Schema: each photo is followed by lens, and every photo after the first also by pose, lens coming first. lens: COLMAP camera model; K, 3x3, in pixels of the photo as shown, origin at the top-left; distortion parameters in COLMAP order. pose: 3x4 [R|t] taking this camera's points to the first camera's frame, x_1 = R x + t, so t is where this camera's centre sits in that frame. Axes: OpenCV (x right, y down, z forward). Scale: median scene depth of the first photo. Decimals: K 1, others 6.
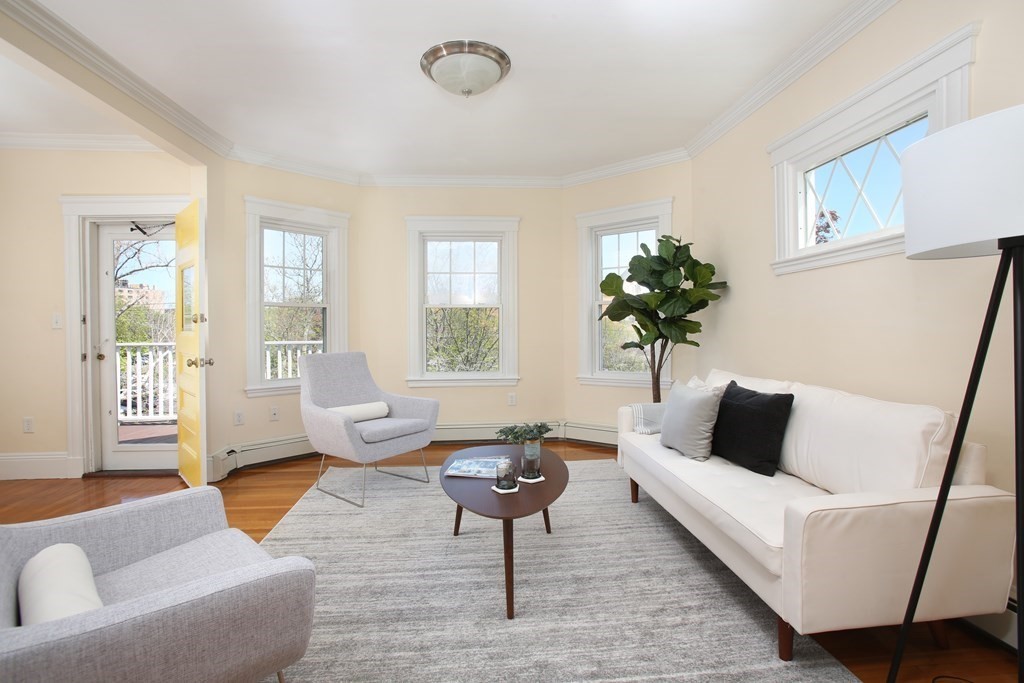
lens RADIAL K [[495.8, 0, 504.2], [0, 495.8, 332.2], [0, 0, 1]] dist [0.001313, 0.000283]
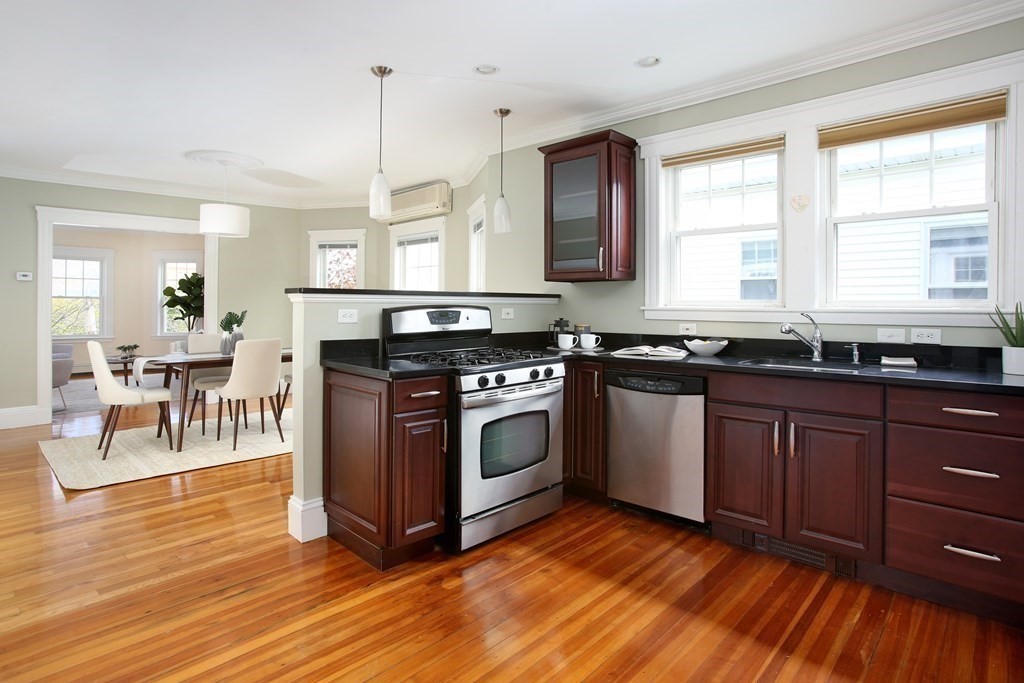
lens RADIAL K [[538.9, 0, 489.1], [0, 538.9, 308.6], [0, 0, 1]] dist [-0.001698, 0.001915]
pose [[0.767785, 0.005966, 0.640679, -0.238681], [-0.003069, 0.999979, -0.005634, -0.009436], [-0.640700, 0.002360, 0.767788, -1.844732]]
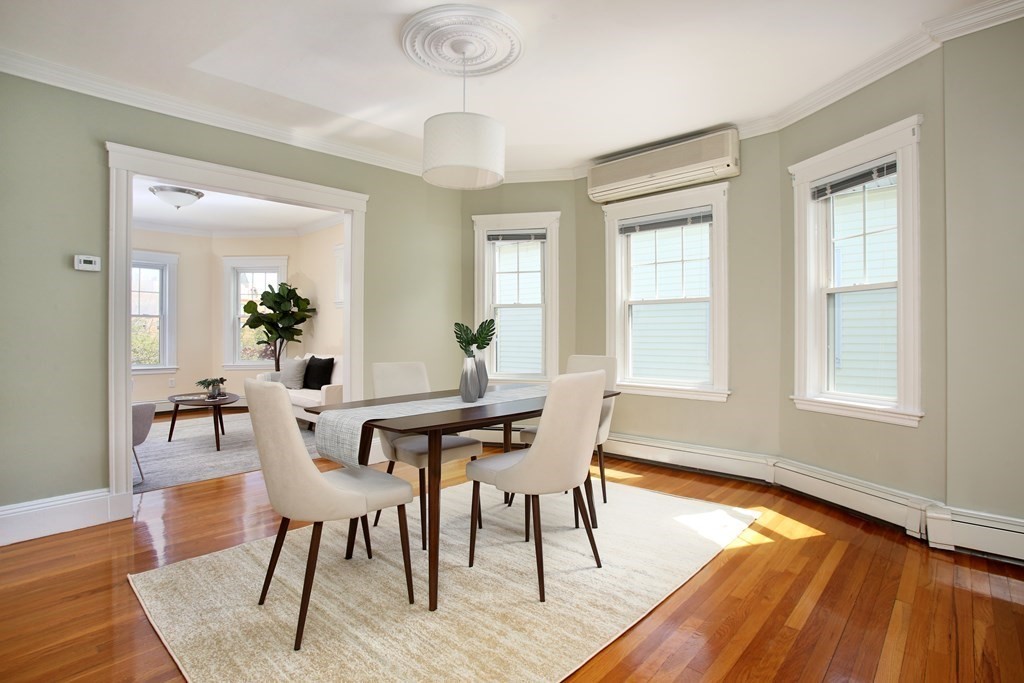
lens RADIAL K [[509.0, 0, 512.8], [0, 509.0, 332.5], [0, 0, 1]] dist [-0.044522, 0.008477]
pose [[0.738314, 0.005283, 0.674437, -0.298284], [0.003726, 0.999922, -0.011911, 0.016326], [-0.674447, 0.011307, 0.738236, -0.932209]]
